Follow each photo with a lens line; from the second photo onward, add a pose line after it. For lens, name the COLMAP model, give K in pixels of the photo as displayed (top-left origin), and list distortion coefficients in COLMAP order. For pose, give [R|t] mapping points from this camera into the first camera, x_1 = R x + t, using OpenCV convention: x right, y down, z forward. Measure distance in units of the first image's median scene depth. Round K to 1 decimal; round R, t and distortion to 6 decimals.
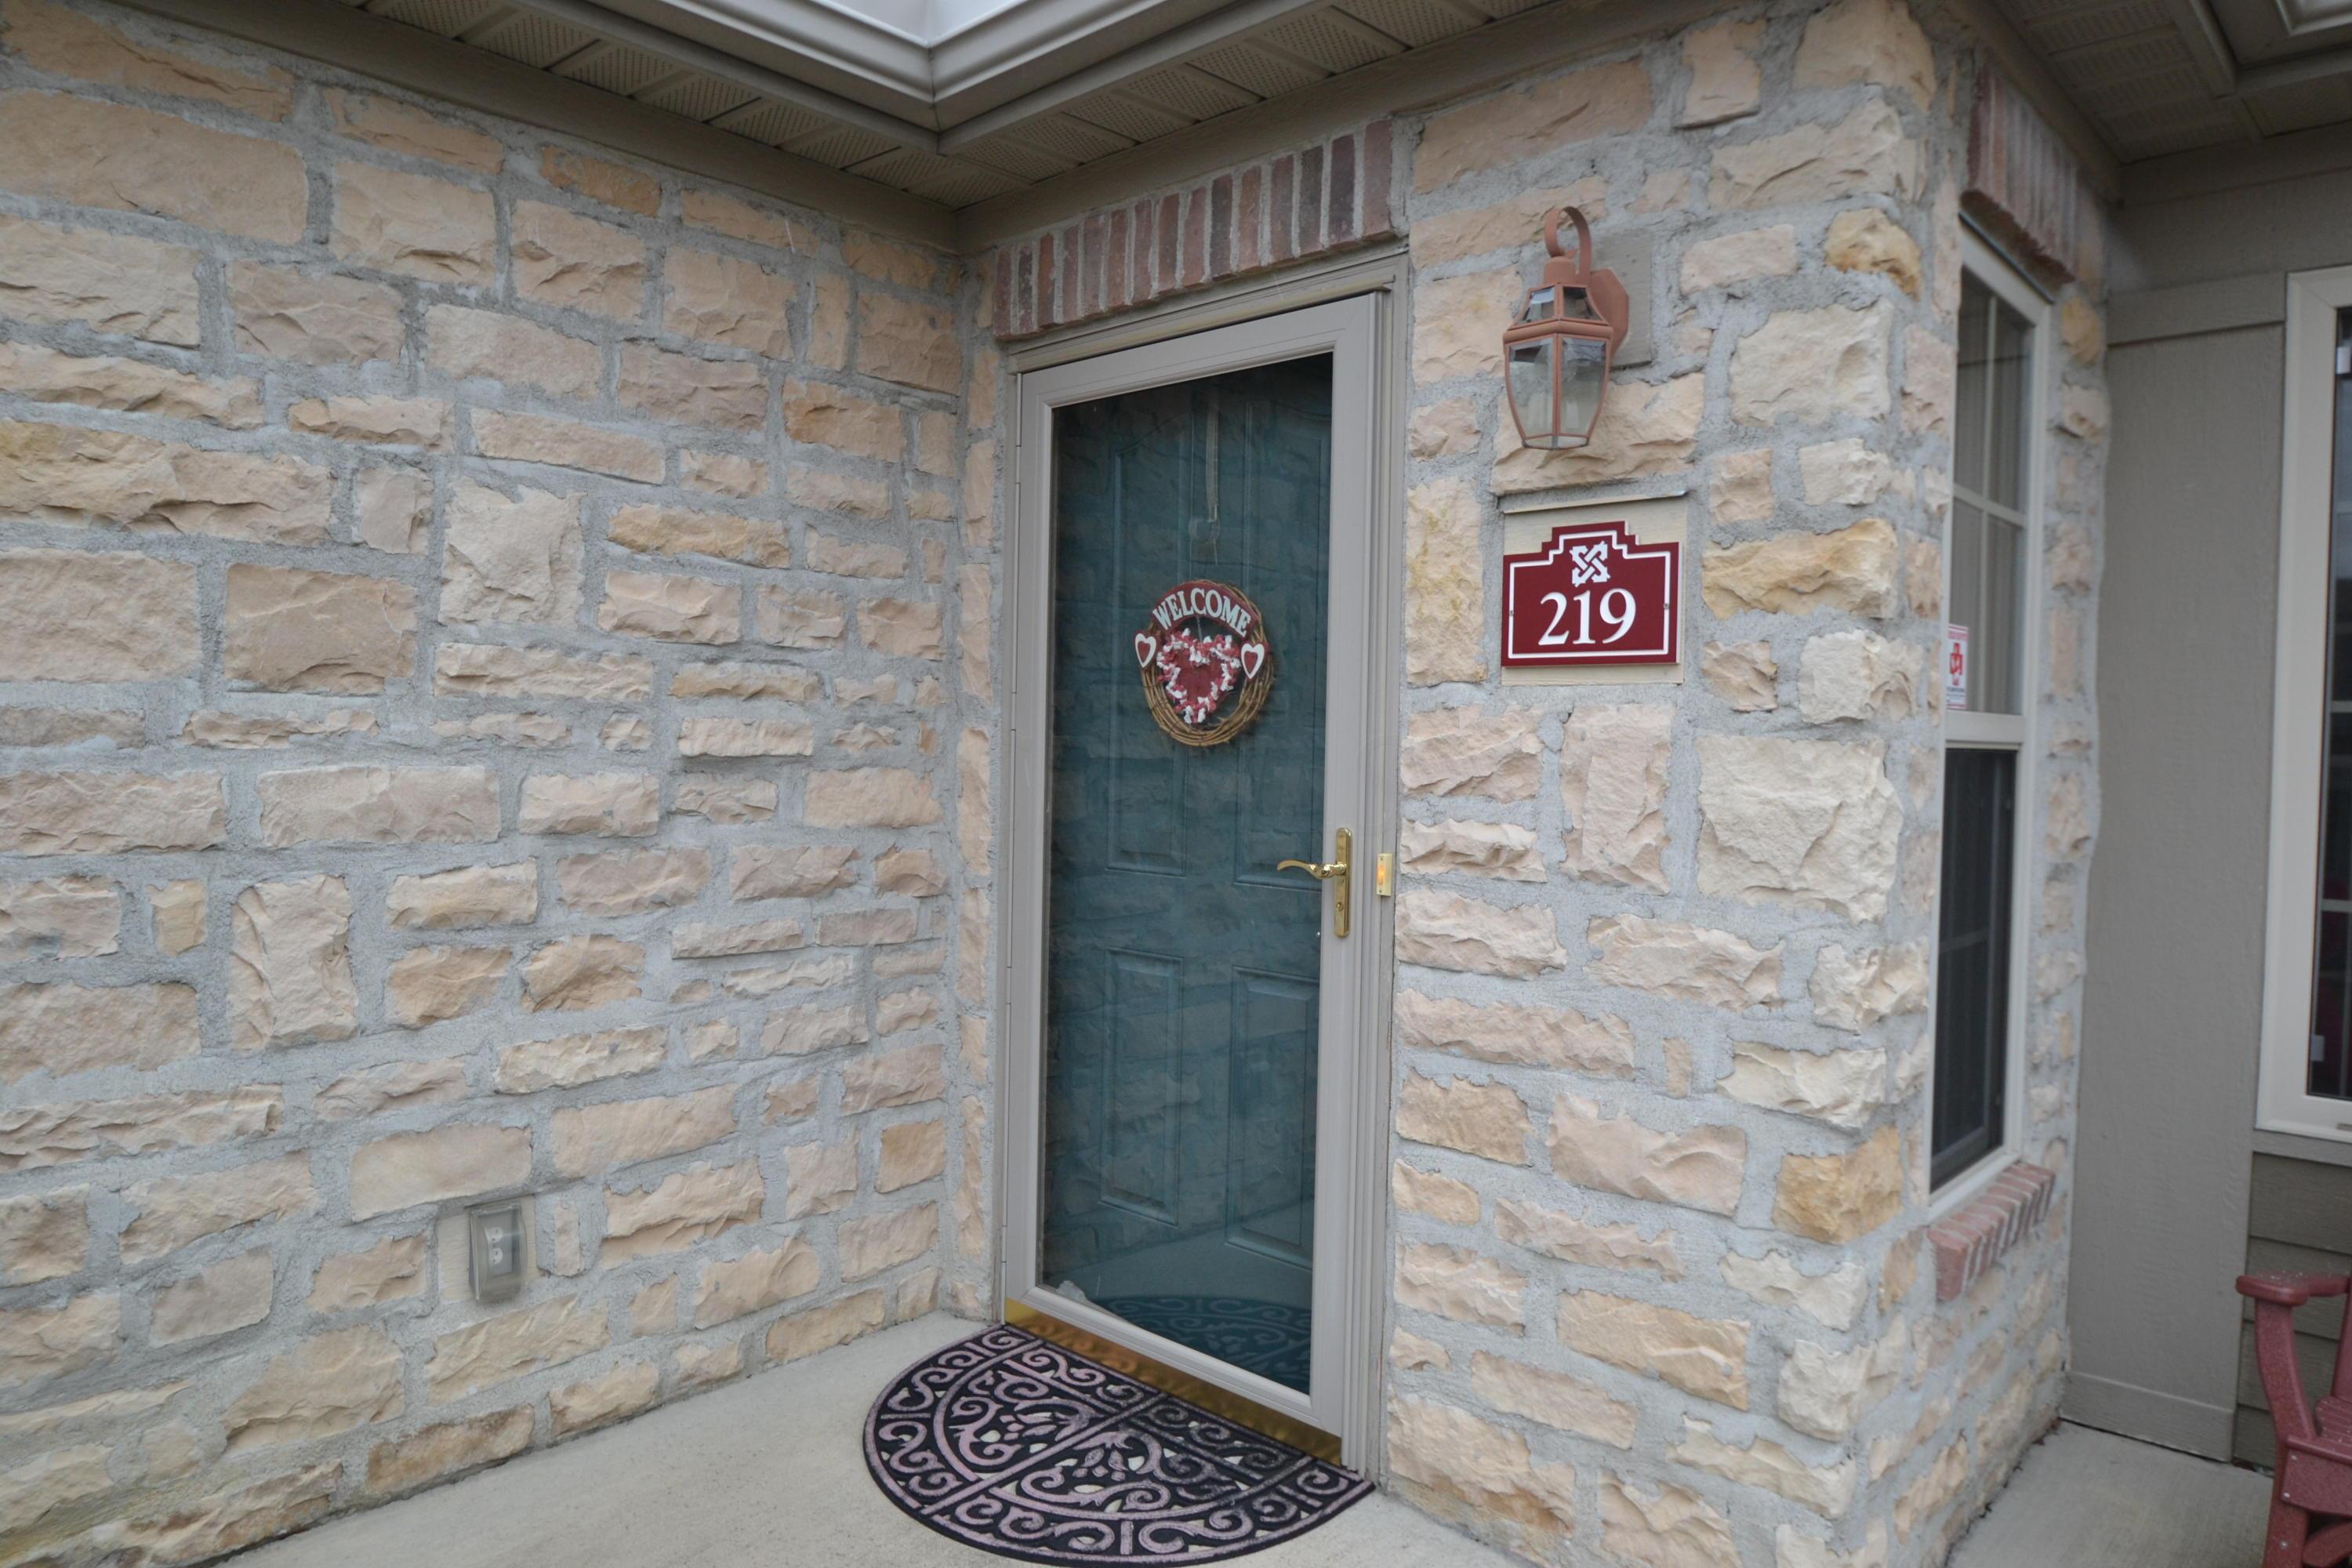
lens RADIAL K [[1538.7, 0, 1176.0], [0, 1538.7, 784.0], [0, 0, 1]] dist [-0.004778, -0.022085]
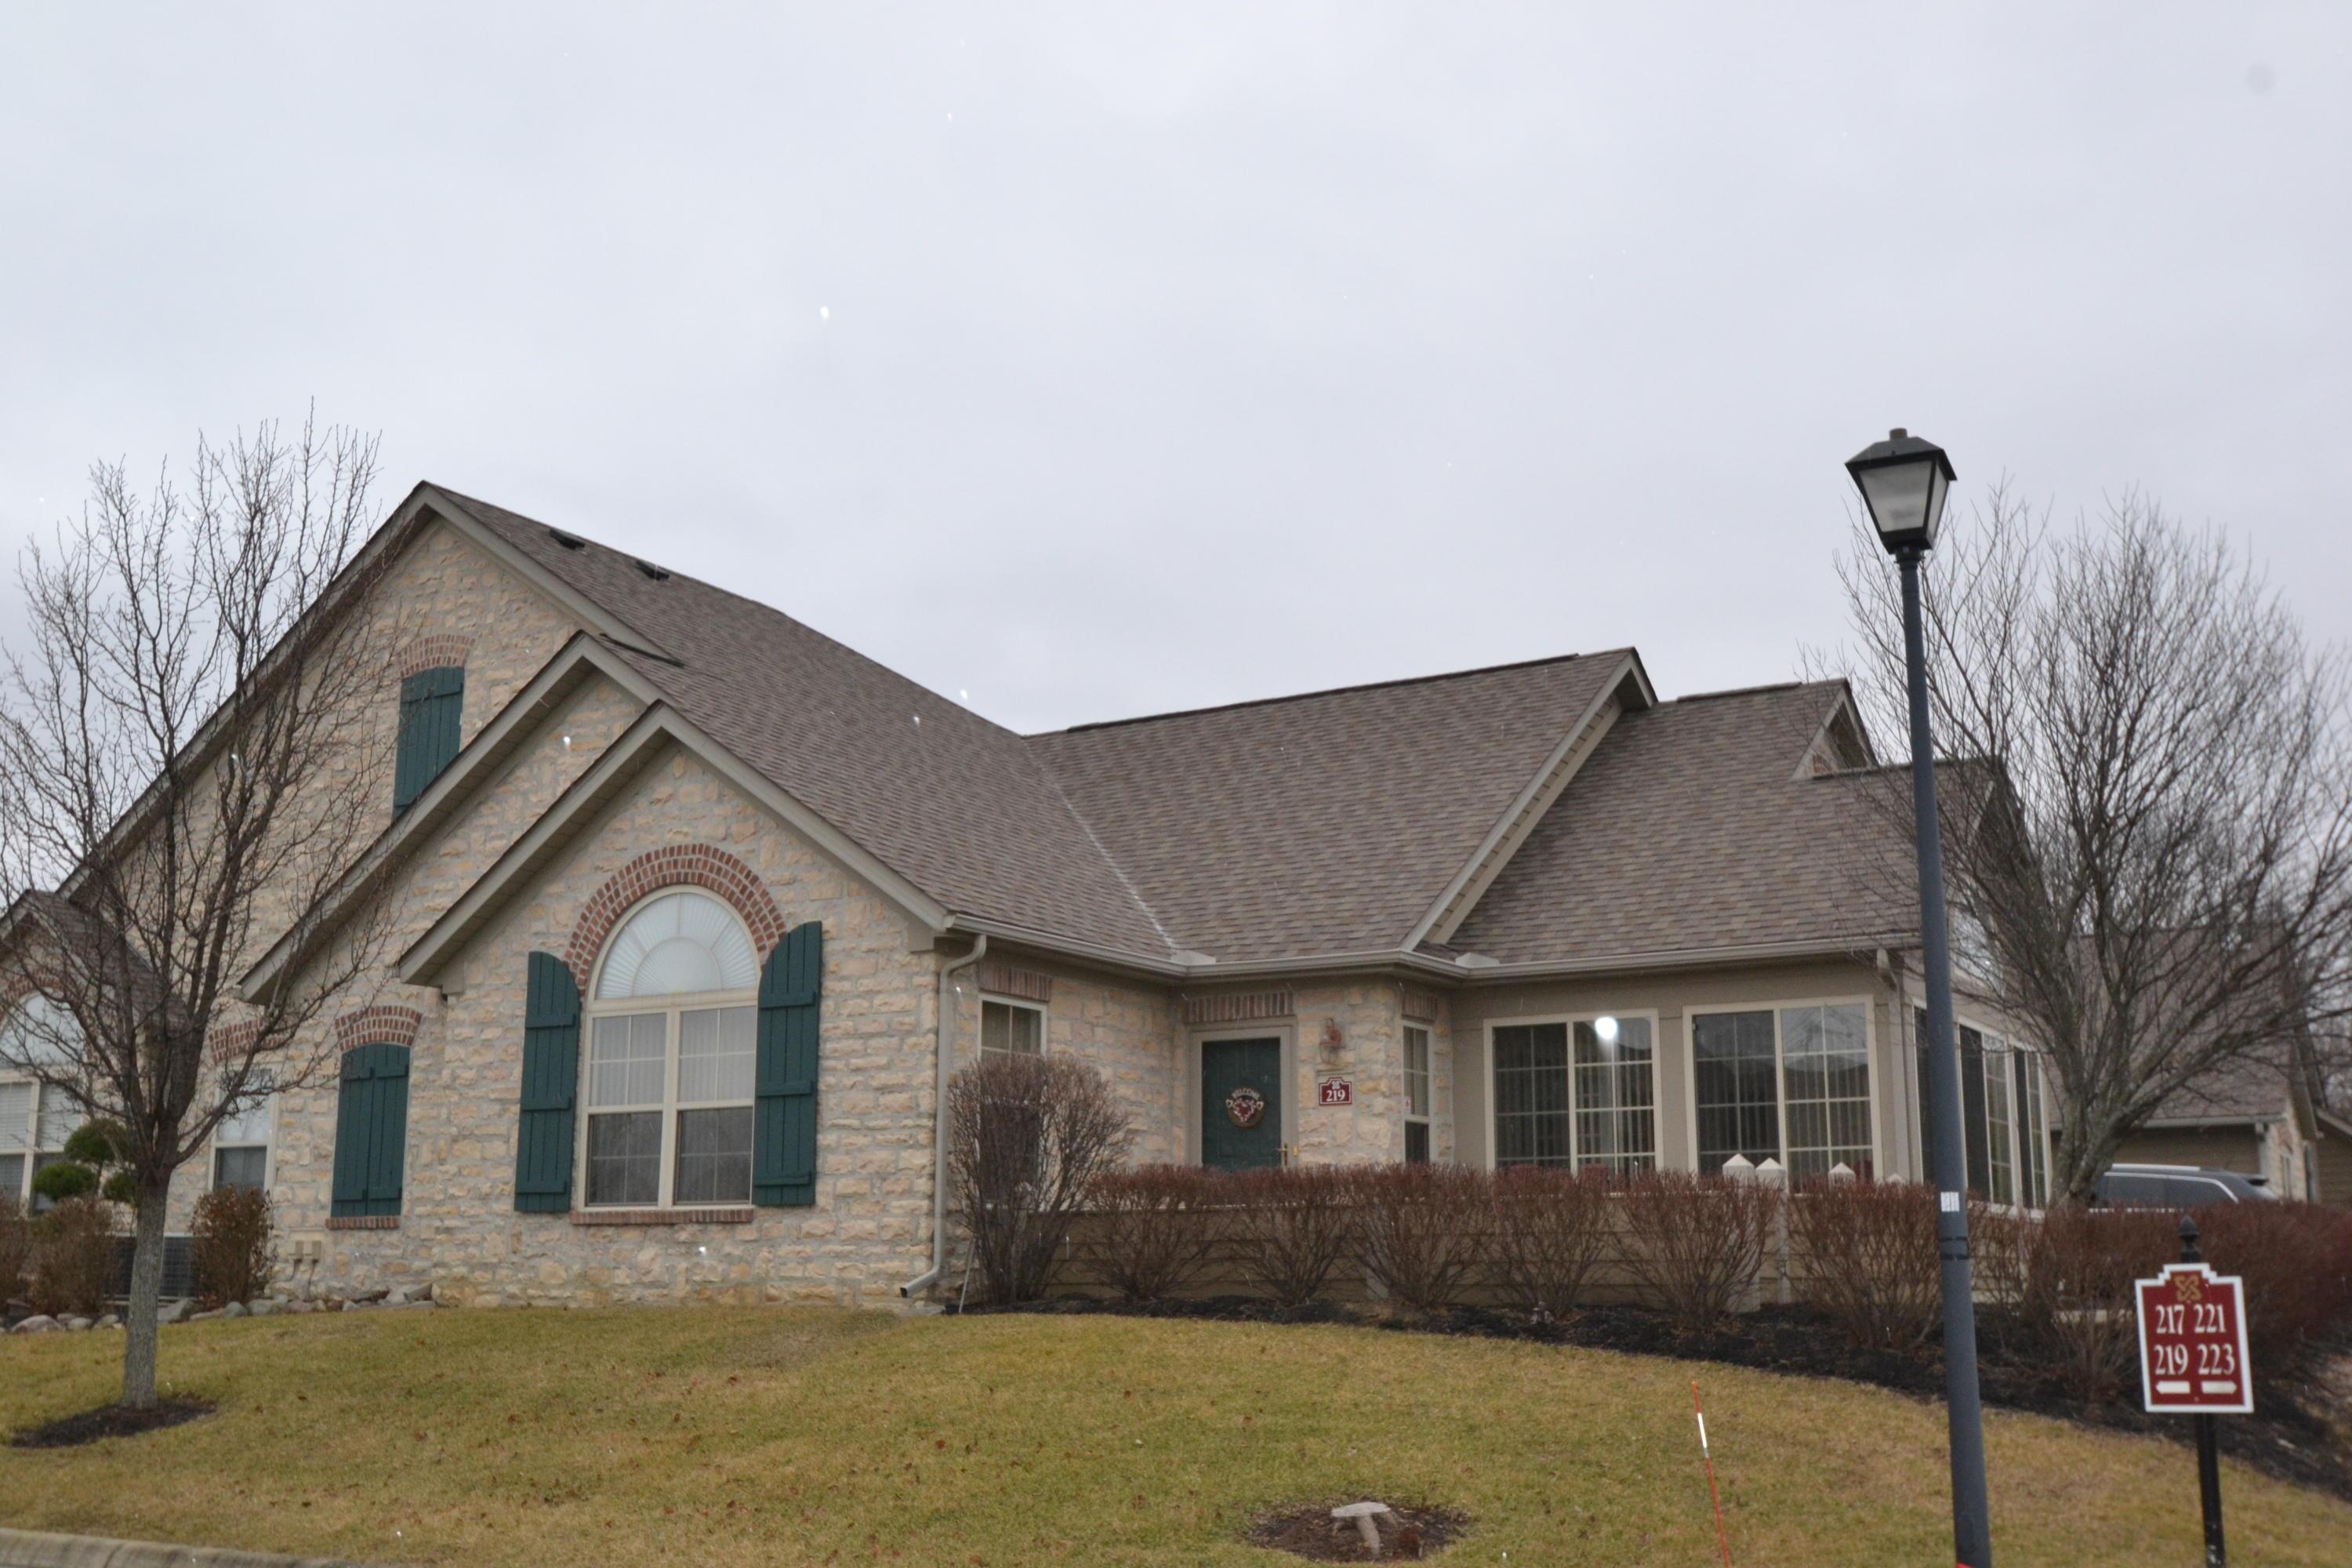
lens RADIAL K [[2502.5, 0, 1176.0], [0, 2502.5, 784.0], [0, 0, 1]] dist [-0.007563, -0.000993]
pose [[0.982246, 0.023039, 0.186177, -1.748493], [0.020386, 0.973444, -0.228017, 0.736212], [-0.186486, 0.227764, 0.955692, -6.781329]]
